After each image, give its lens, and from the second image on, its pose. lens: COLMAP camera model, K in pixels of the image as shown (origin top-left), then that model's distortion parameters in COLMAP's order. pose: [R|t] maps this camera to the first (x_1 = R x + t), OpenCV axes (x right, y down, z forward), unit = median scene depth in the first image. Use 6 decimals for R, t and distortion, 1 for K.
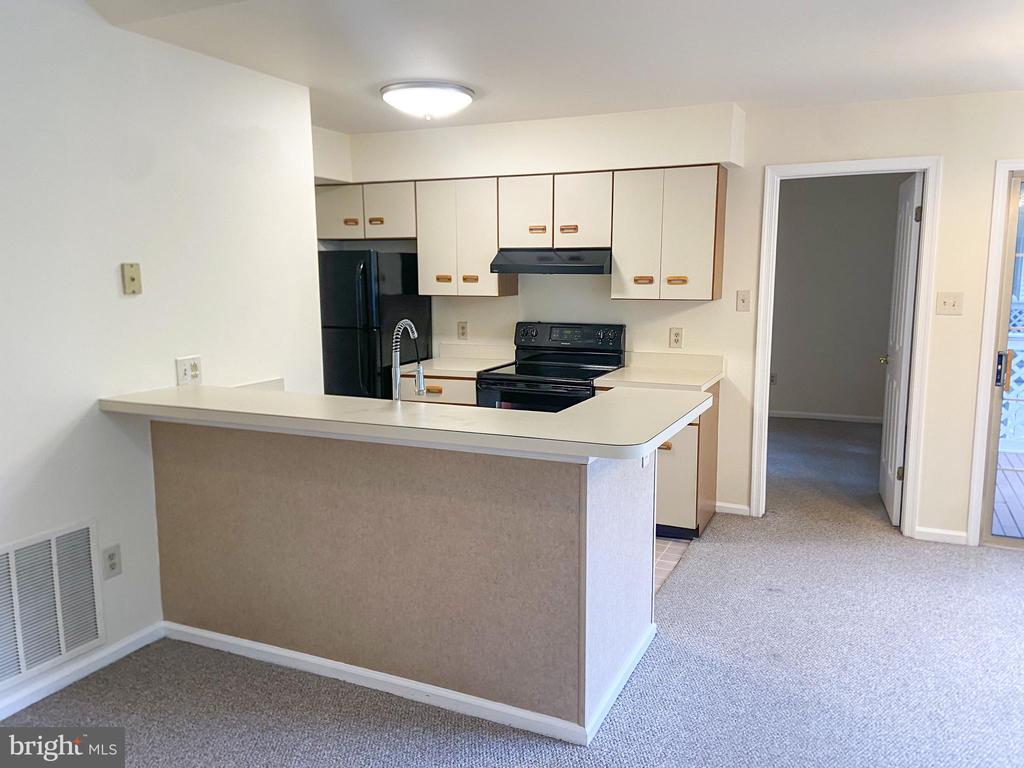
lens RADIAL K [[779.4, 0, 519.5], [0, 779.4, 383.2], [0, 0, 1]] dist [0.128950, -0.161106]
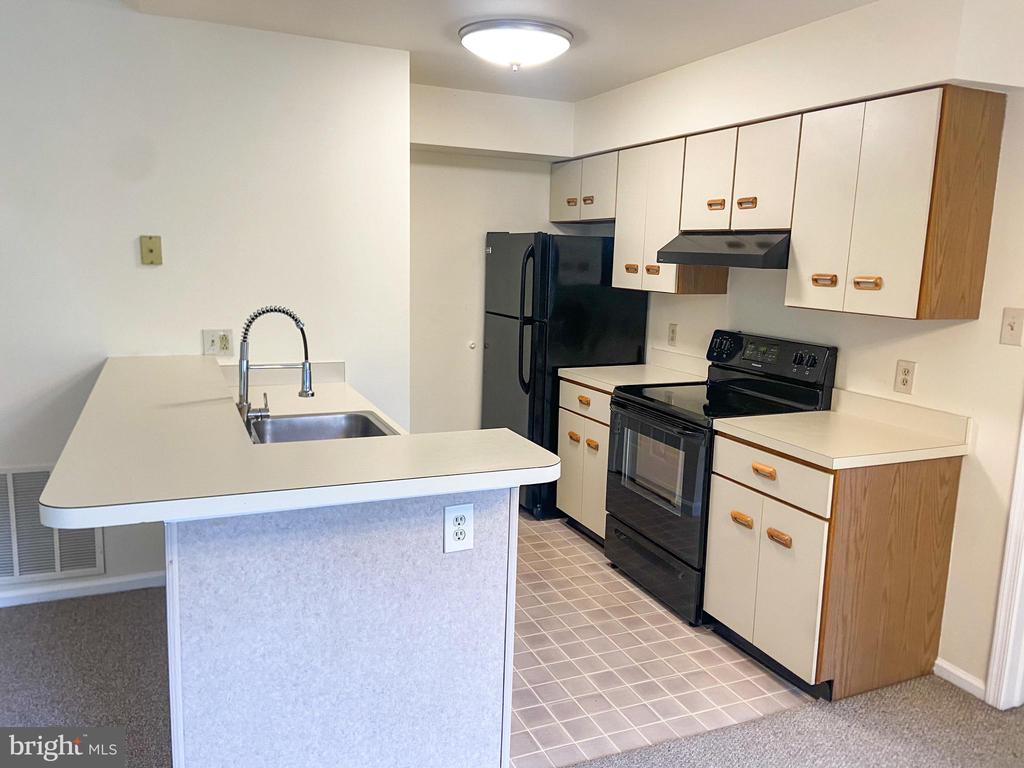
lens RADIAL K [[779.4, 0, 519.5], [0, 779.4, 383.2], [0, 0, 1]] dist [0.128950, -0.161106]
pose [[0.745285, 0.135023, -0.652931, 0.385784], [-0.128542, 0.990006, 0.058004, -0.050432], [0.654238, 0.040700, 0.755193, 0.329199]]
